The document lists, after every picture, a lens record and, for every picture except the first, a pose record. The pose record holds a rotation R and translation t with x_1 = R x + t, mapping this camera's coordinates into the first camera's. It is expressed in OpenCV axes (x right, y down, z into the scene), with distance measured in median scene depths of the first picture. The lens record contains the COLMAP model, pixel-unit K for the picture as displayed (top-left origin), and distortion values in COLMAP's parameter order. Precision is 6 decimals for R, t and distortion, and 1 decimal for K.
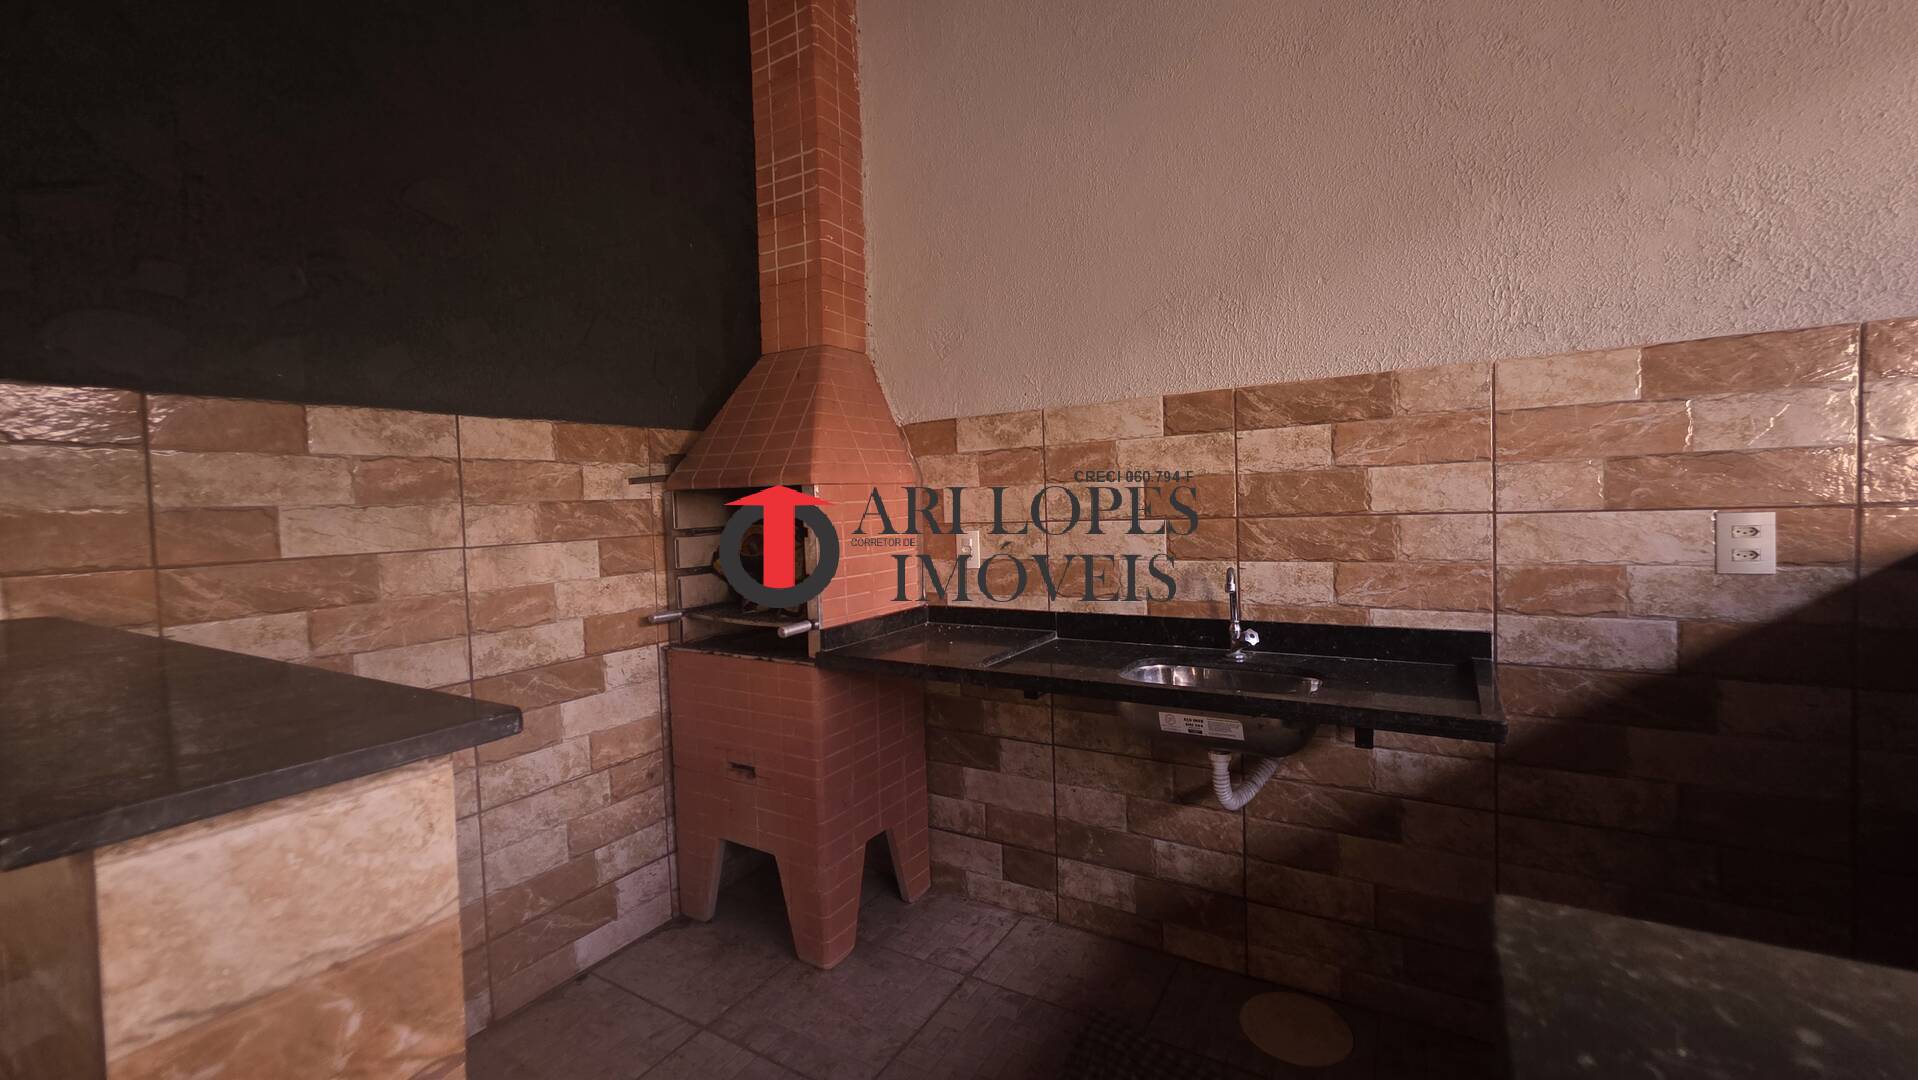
lens RADIAL K [[763.8, 0, 964.2], [0, 763.8, 534.4], [0, 0, 1]] dist [0.002791, -0.000175]
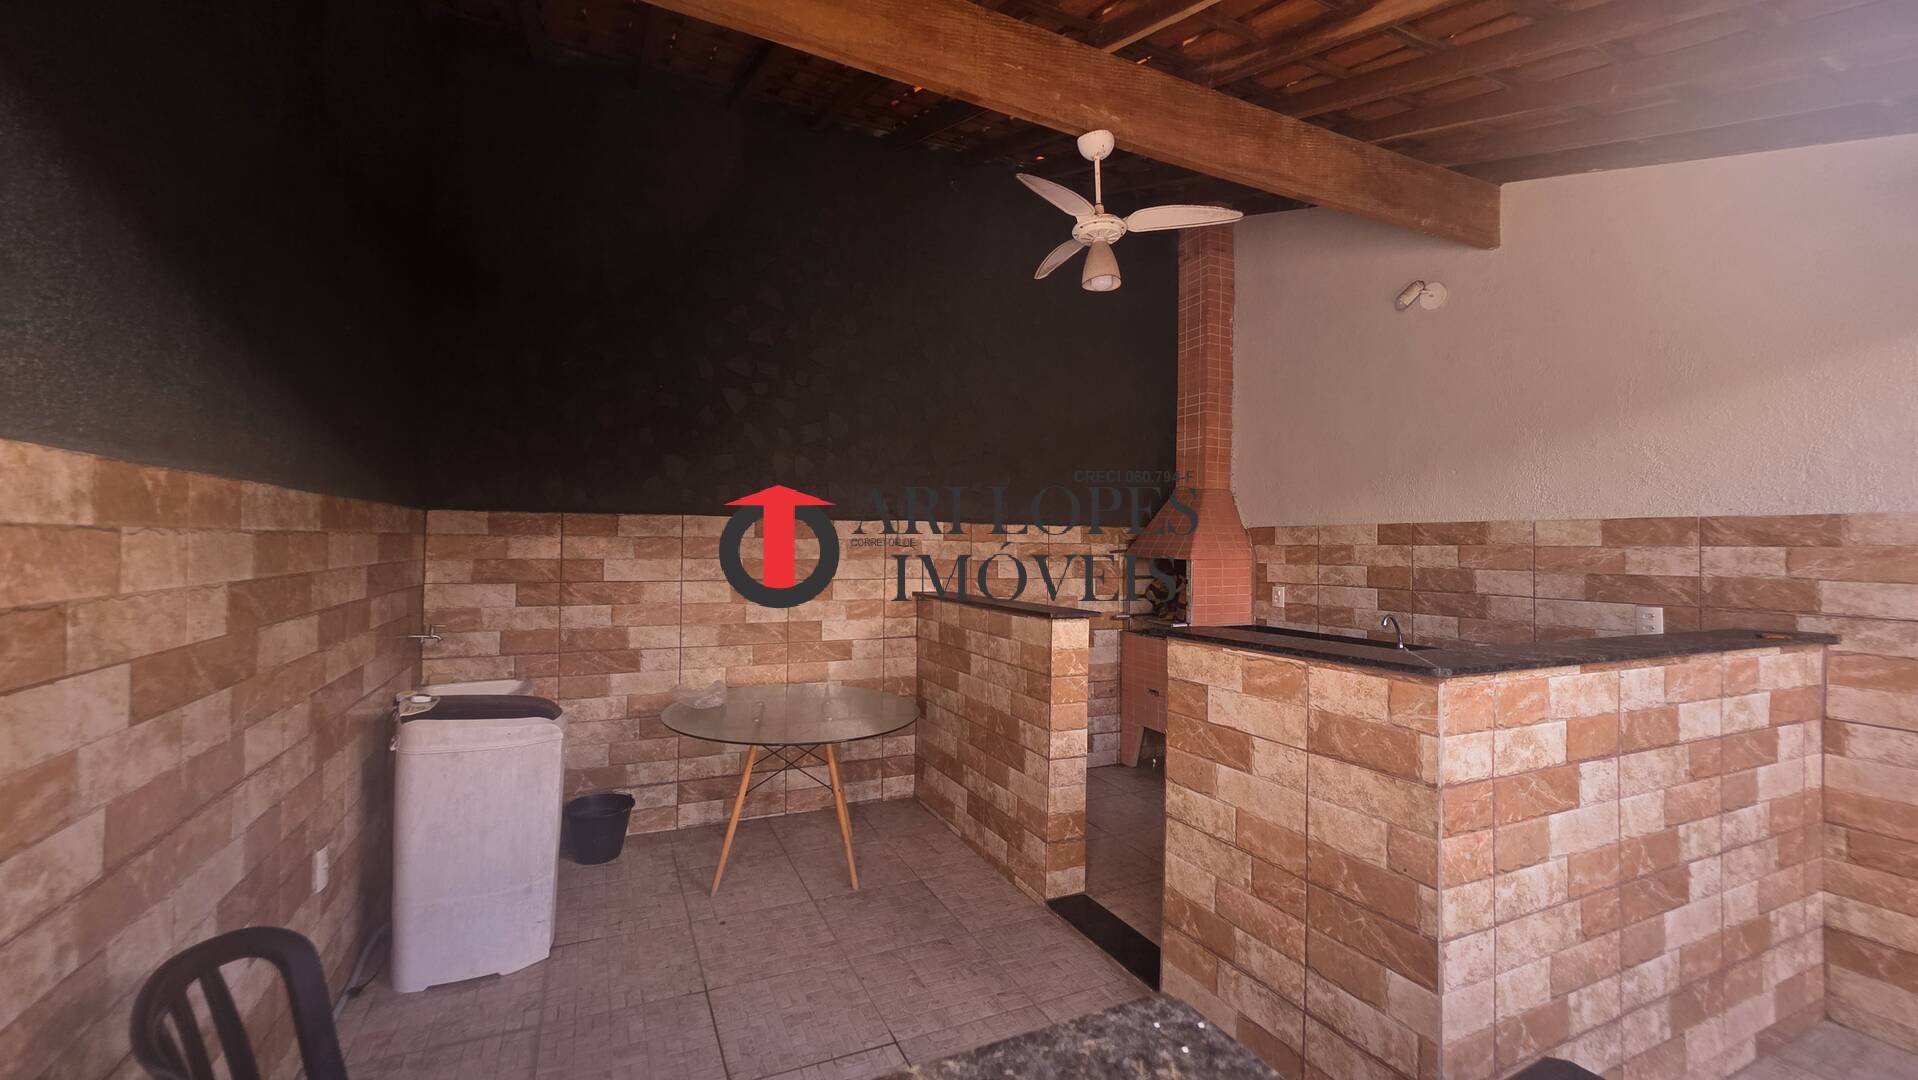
lens RADIAL K [[763.8, 0, 964.2], [0, 763.8, 534.4], [0, 0, 1]] dist [0.002791, -0.000175]
pose [[0.843912, 0.036890, -0.535211, 0.380932], [-0.064157, 0.997413, -0.032414, -0.024591], [0.532631, 0.061692, 0.844096, -1.080872]]
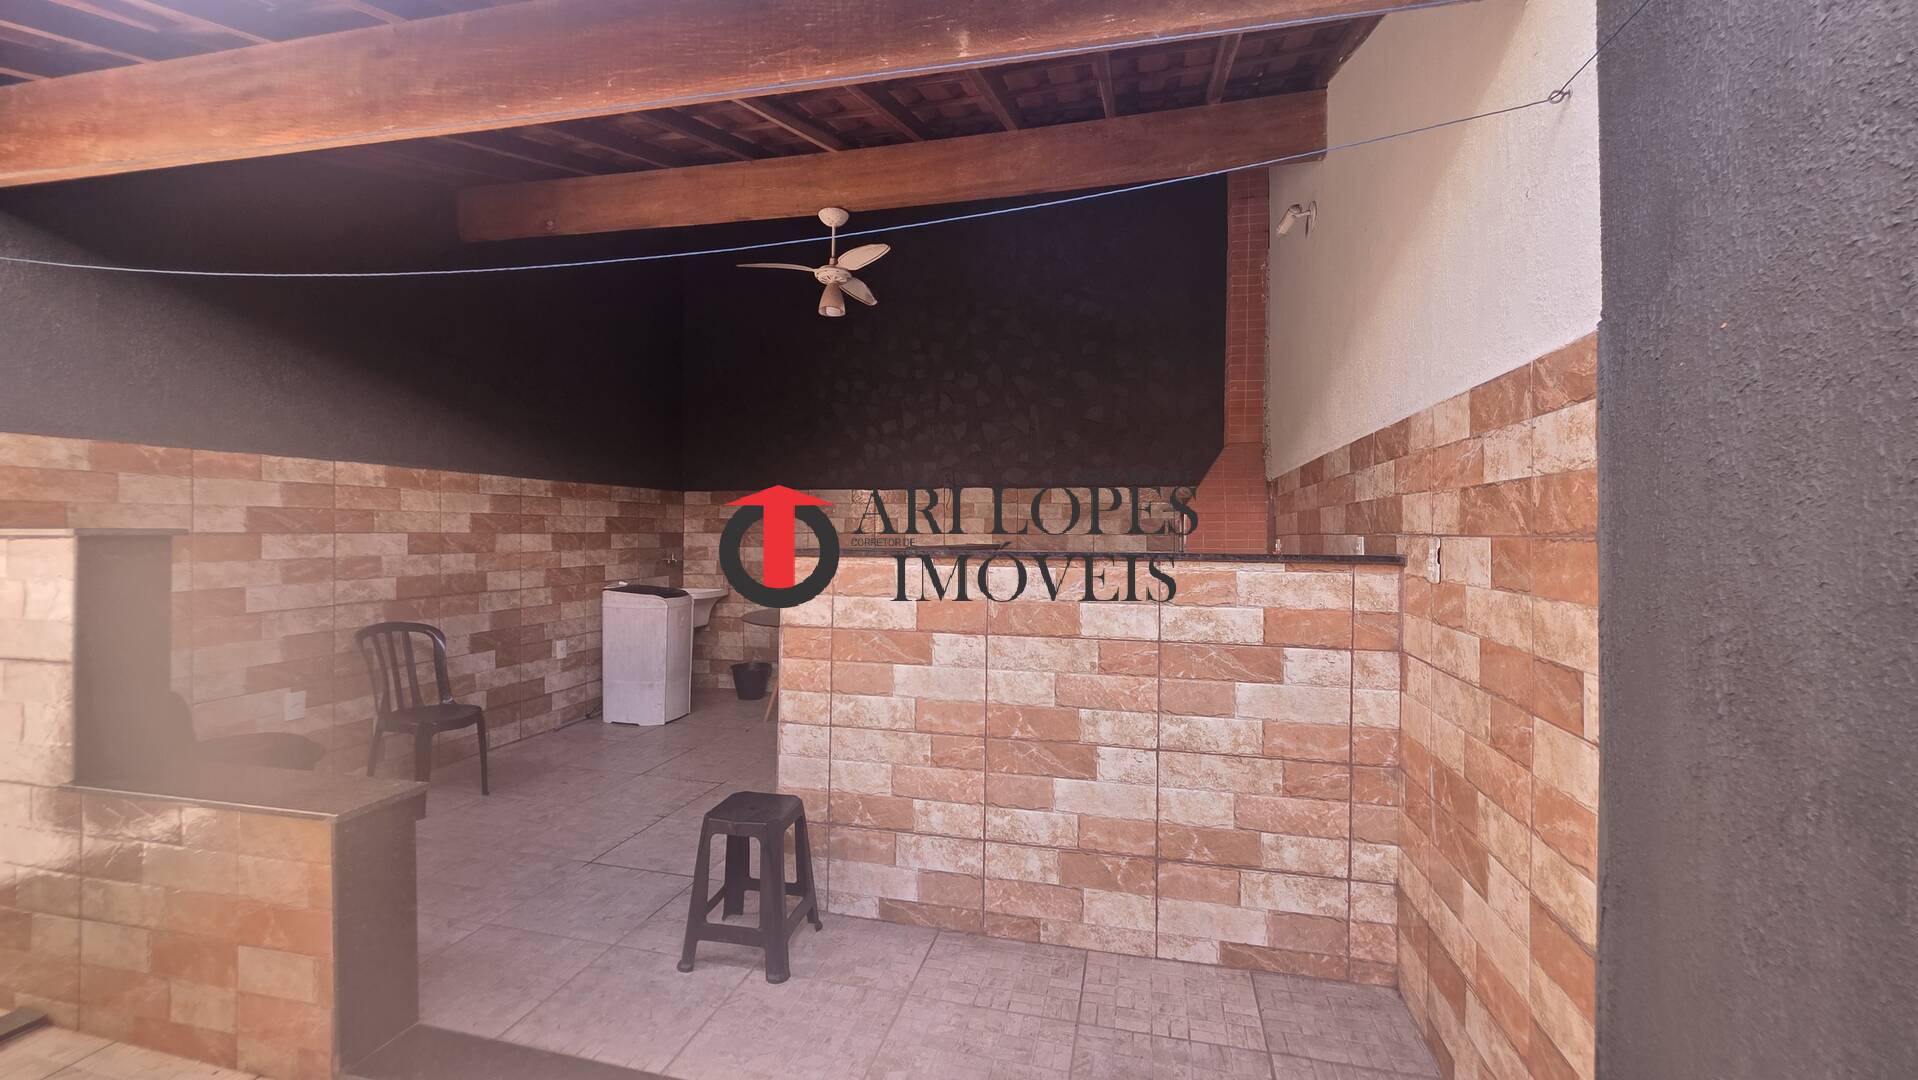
lens RADIAL K [[763.8, 0, 964.2], [0, 763.8, 534.4], [0, 0, 1]] dist [0.002791, -0.000175]
pose [[0.322973, 0.036403, -0.945708, 1.580714], [-0.055659, 0.998261, 0.019417, -0.010146], [0.944770, 0.046366, 0.324438, -0.309498]]
